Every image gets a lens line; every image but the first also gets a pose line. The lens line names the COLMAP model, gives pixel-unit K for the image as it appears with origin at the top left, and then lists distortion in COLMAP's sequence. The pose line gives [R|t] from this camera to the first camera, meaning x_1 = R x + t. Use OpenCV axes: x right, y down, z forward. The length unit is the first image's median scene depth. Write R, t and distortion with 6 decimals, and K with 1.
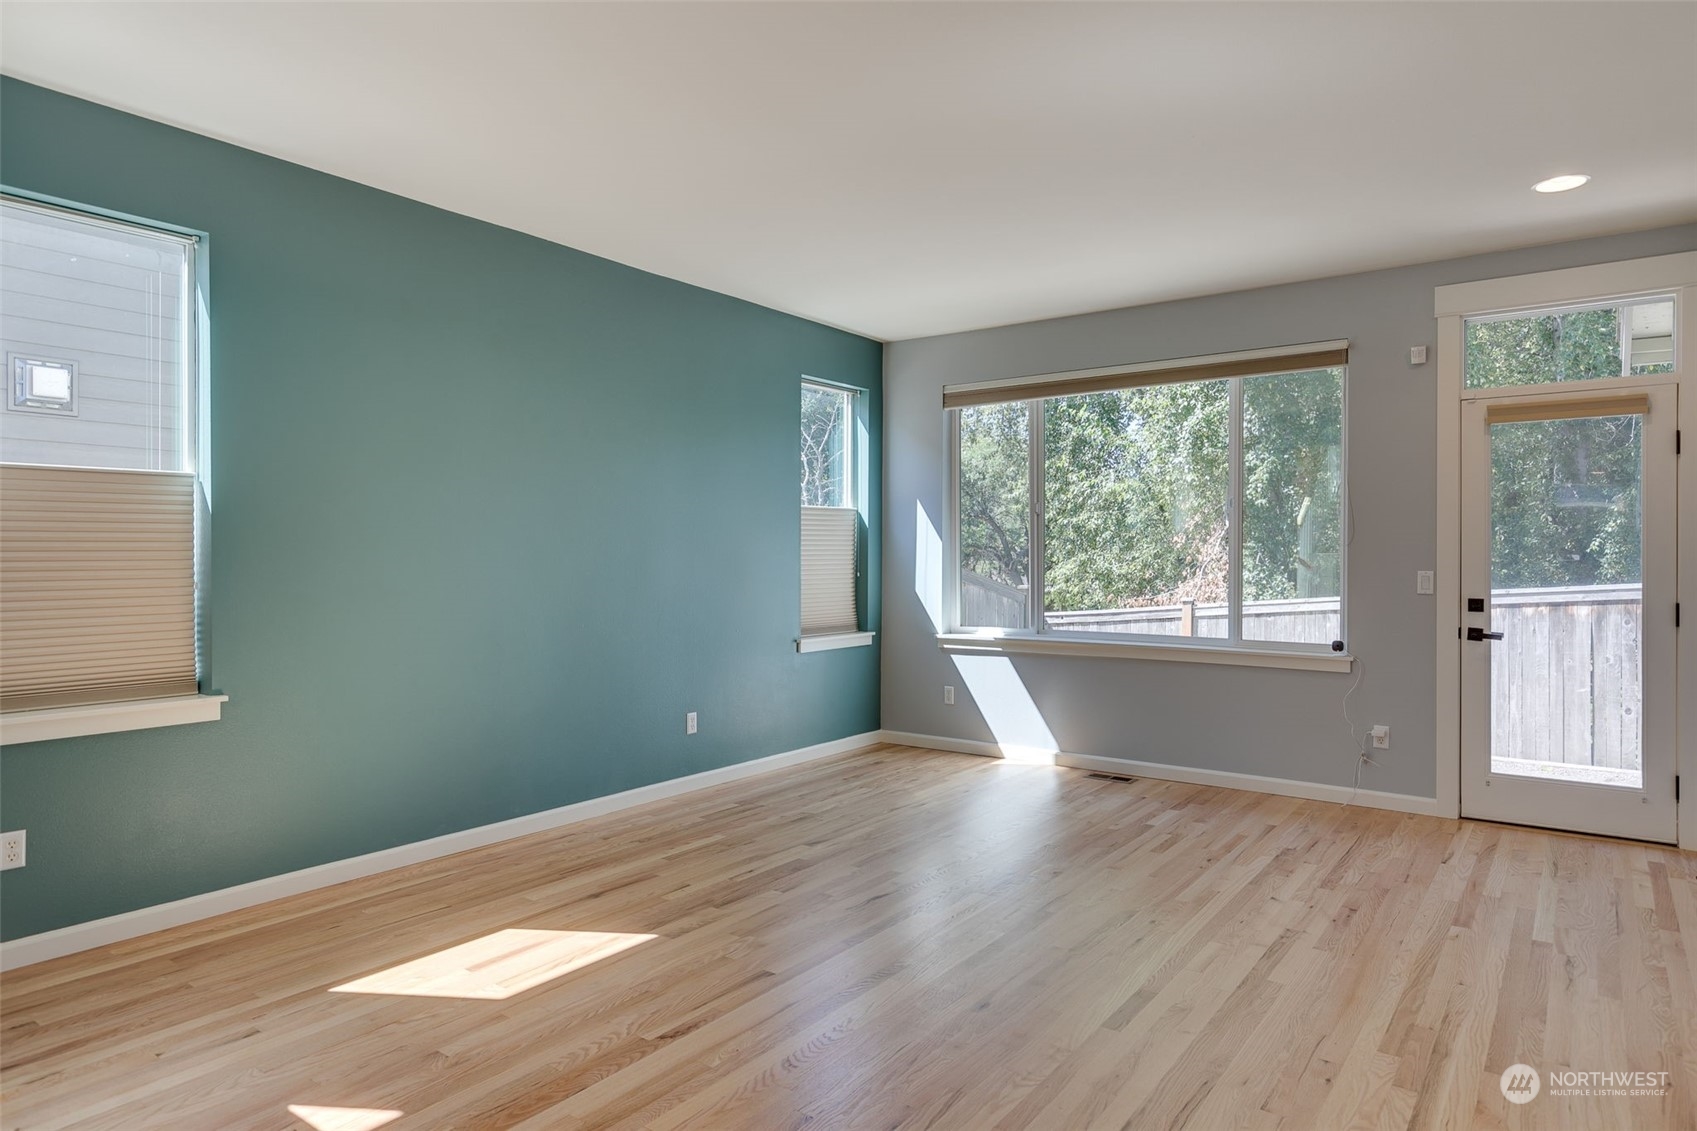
lens RADIAL K [[1009.4, 0, 839.0], [0, 1009.4, 559.1], [0, 0, 1]] dist [0.001987, 0.003012]
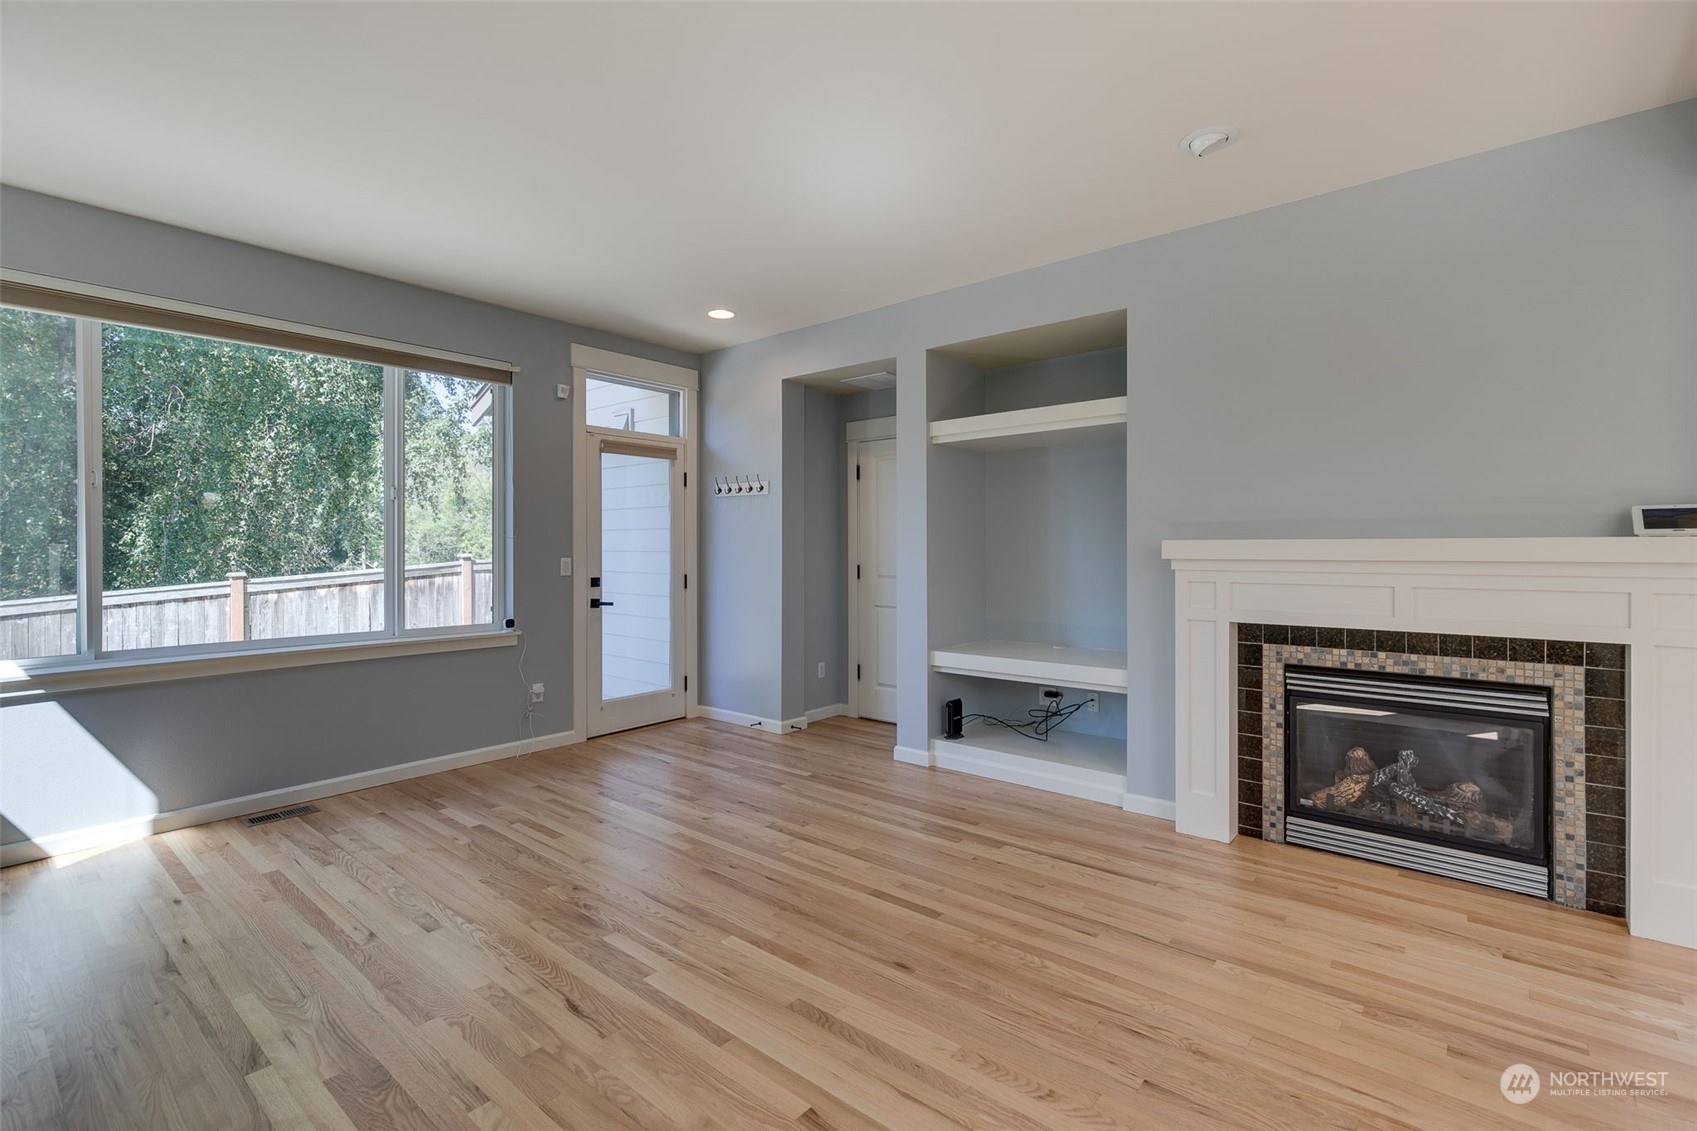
lens RADIAL K [[761.9, 0, 856.0], [0, 761.9, 550.0], [0, 0, 1]] dist [0.003024, 0.000404]
pose [[0.057557, -0.005492, 0.998327, -0.379646], [0.004680, 0.999975, 0.005232, -0.002070], [-0.998331, 0.004371, 0.057582, 0.569163]]
